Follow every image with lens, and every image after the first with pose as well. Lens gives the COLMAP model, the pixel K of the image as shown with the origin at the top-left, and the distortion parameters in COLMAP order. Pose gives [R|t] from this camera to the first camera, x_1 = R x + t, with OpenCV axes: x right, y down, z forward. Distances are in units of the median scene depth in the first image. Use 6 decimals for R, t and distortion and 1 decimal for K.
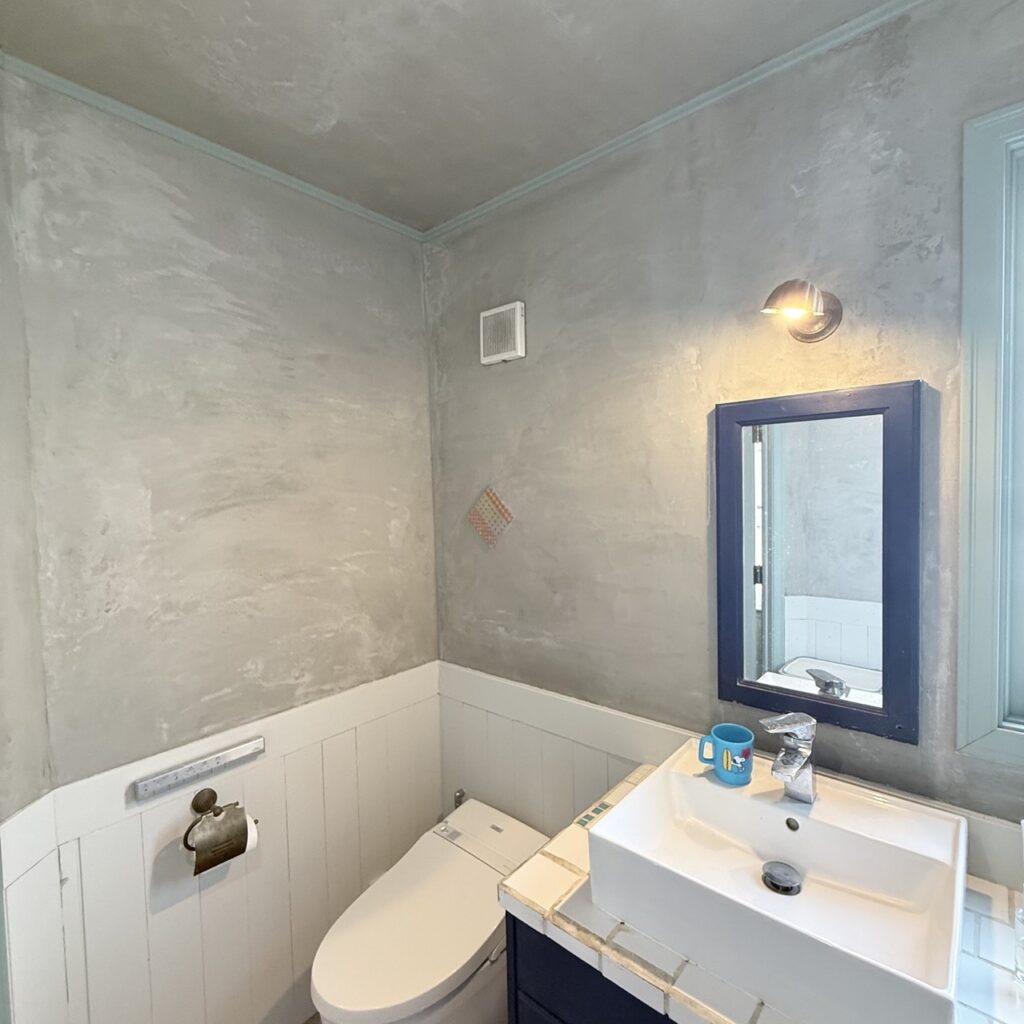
lens RADIAL K [[543.4, 0, 513.3], [0, 543.4, 510.2], [0, 0, 1]] dist [0.003620, -0.001103]
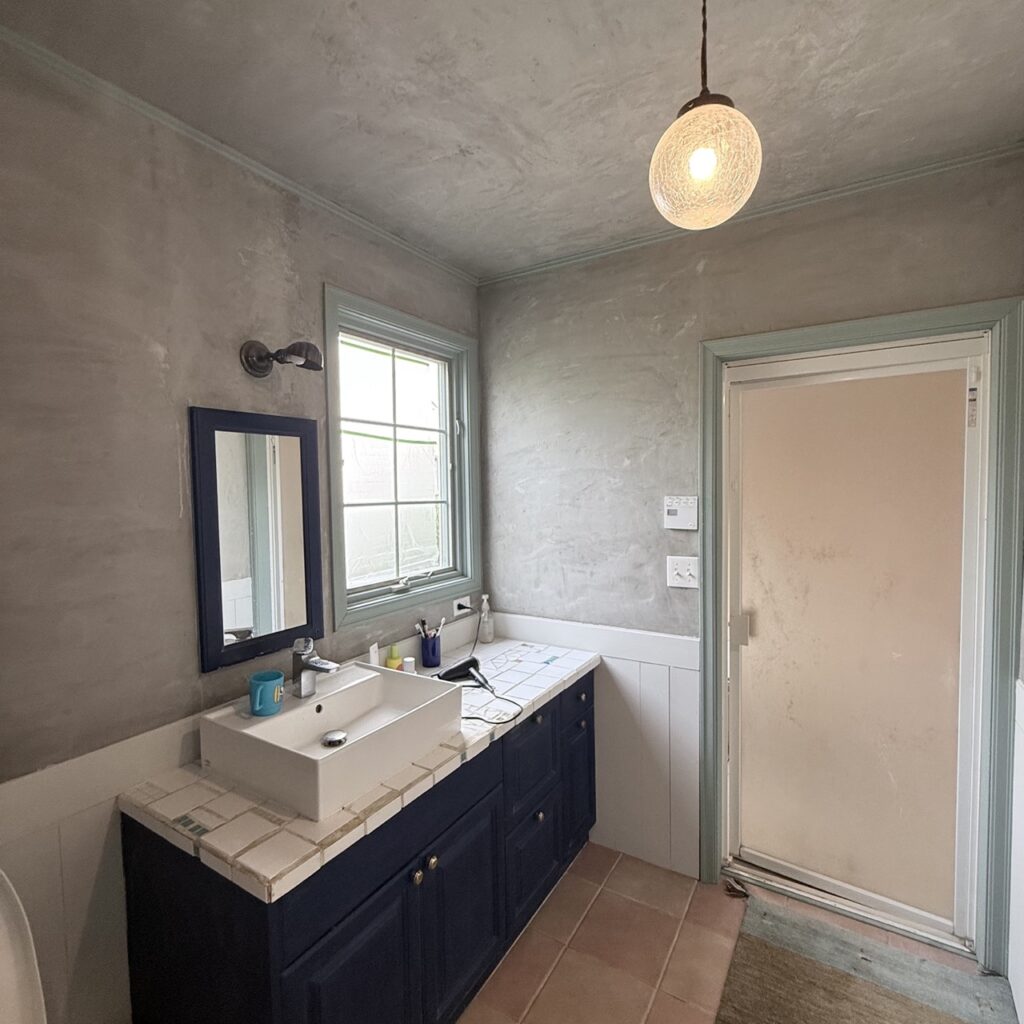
lens RADIAL K [[543.4, 0, 513.3], [0, 543.4, 512.1], [0, 0, 1]] dist [0.003620, -0.001103]
pose [[-0.147685, -0.016836, 0.988891, -0.895188], [0.065719, 0.997478, 0.026797, 0.035077], [-0.986849, 0.068947, -0.146206, 0.584804]]
